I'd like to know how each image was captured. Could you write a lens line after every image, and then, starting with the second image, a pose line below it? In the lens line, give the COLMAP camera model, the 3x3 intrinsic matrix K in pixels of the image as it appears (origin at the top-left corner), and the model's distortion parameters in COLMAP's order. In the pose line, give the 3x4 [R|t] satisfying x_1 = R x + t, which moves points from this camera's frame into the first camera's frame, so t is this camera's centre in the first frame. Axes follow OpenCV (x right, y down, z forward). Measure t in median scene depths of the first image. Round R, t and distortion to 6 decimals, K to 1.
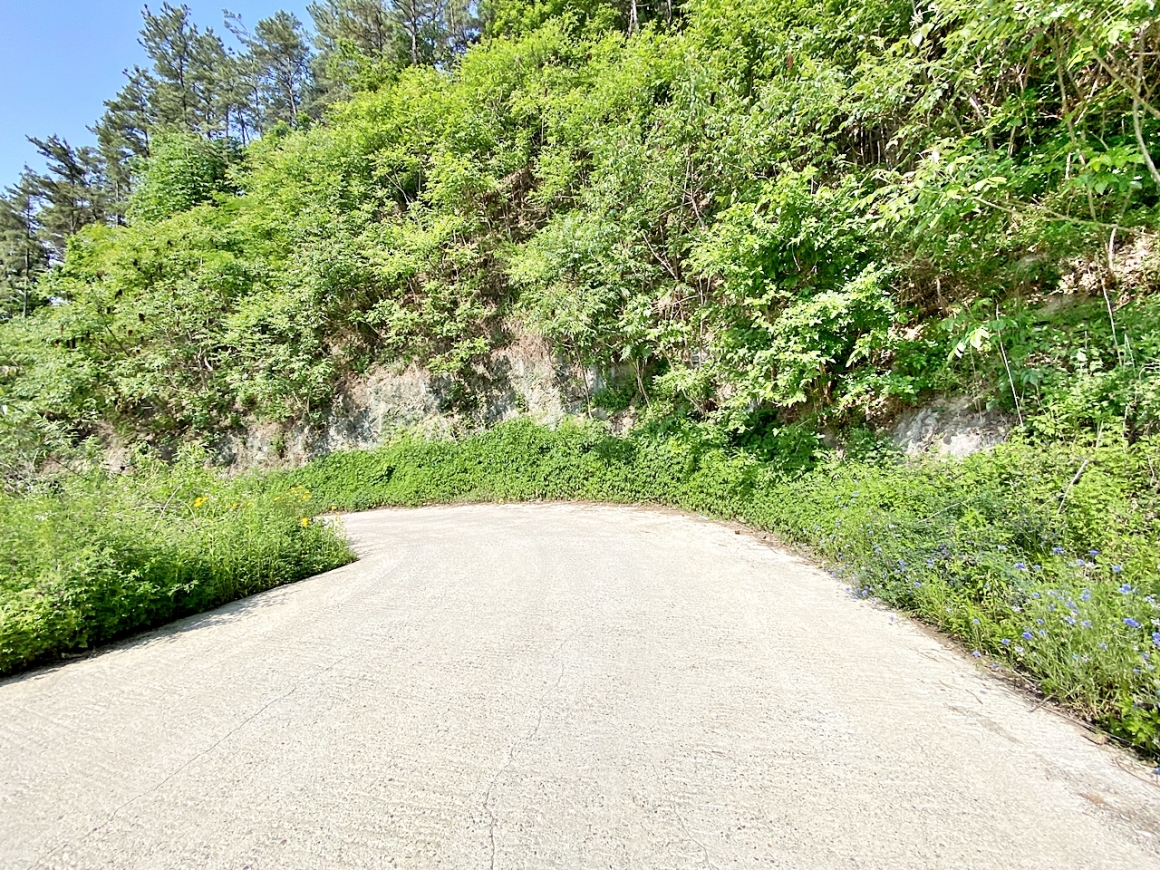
lens RADIAL K [[476.4, 0, 580.0], [0, 476.4, 435.0], [0, 0, 1]] dist [0.018880, -0.019438]
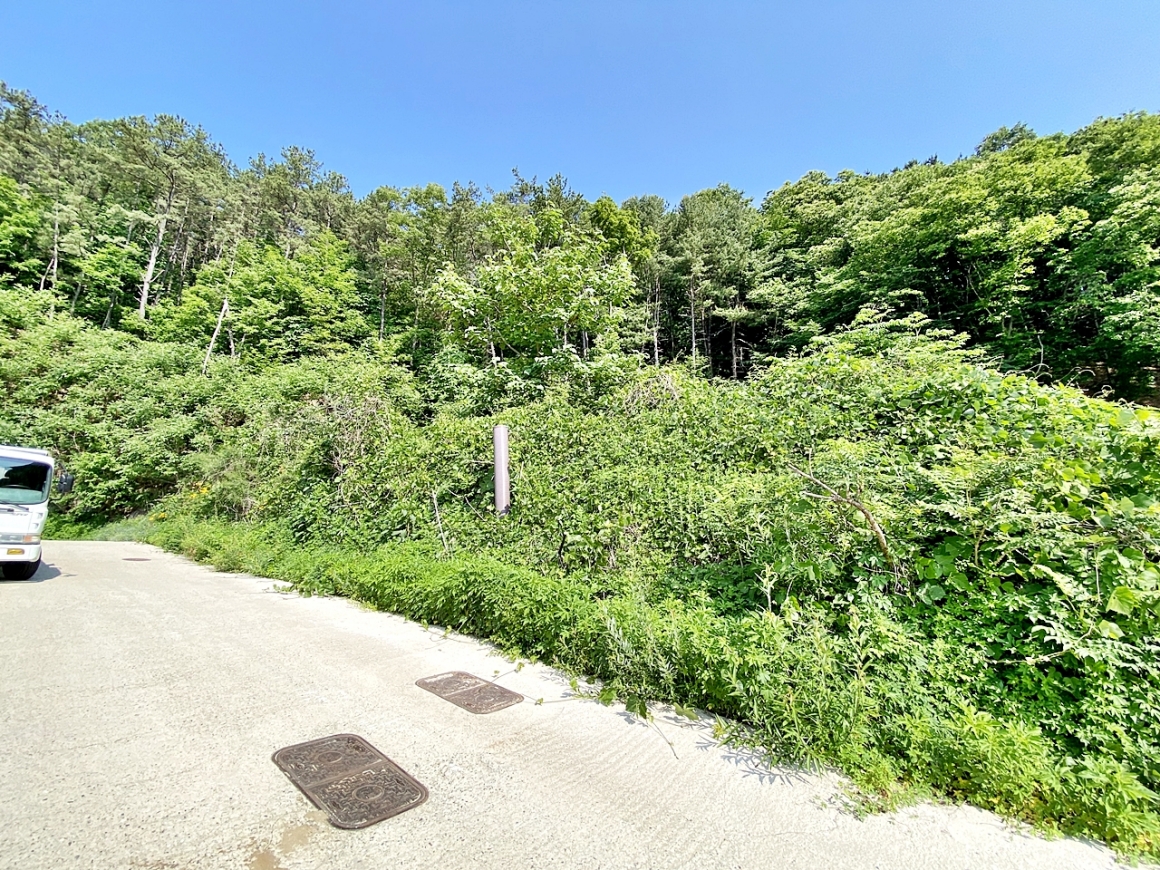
lens RADIAL K [[476.4, 0, 580.0], [0, 476.4, 435.0], [0, 0, 1]] dist [0.018880, -0.019438]
pose [[0.454331, 0.157931, 0.876722, -1.233059], [0.050855, 0.977957, -0.202521, 0.335079], [-0.889380, 0.136597, 0.436284, -4.172457]]
